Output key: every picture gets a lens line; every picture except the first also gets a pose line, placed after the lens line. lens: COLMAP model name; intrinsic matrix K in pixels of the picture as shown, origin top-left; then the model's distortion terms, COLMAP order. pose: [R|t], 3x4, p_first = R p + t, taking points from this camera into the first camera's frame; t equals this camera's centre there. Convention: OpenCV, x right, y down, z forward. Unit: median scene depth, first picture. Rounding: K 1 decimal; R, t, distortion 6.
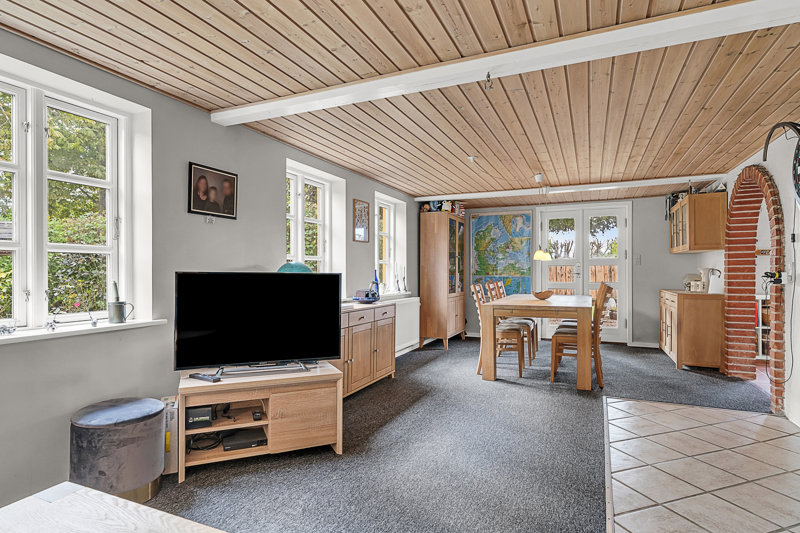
lens RADIAL K [[411.7, 0, 400.2], [0, 411.7, 271.6], [0, 0, 1]] dist [0.002142, 0.000707]
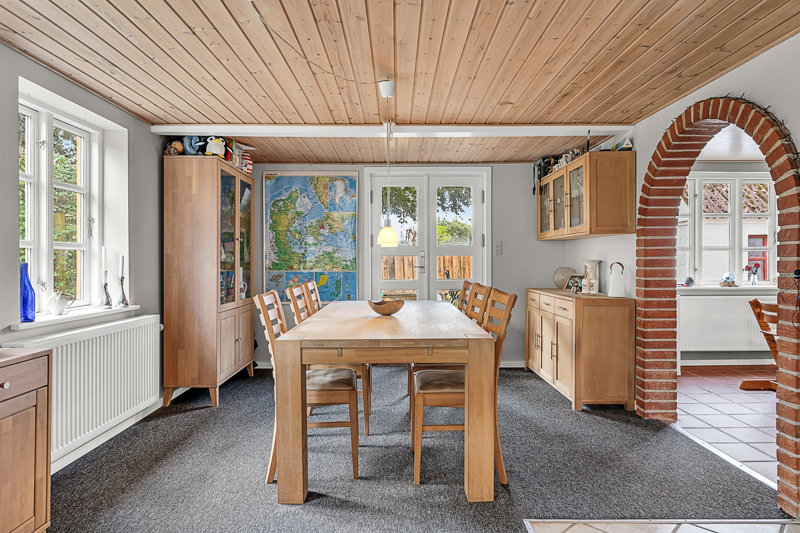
lens RADIAL K [[411.7, 0, 394.8], [0, 411.7, 261.9], [0, 0, 1]] dist [0.002142, 0.000707]
pose [[0.899347, -0.001978, 0.437231, 0.092482], [0.000794, 0.999996, 0.002891, -0.006394], [-0.437234, -0.002253, 0.899345, 0.419907]]
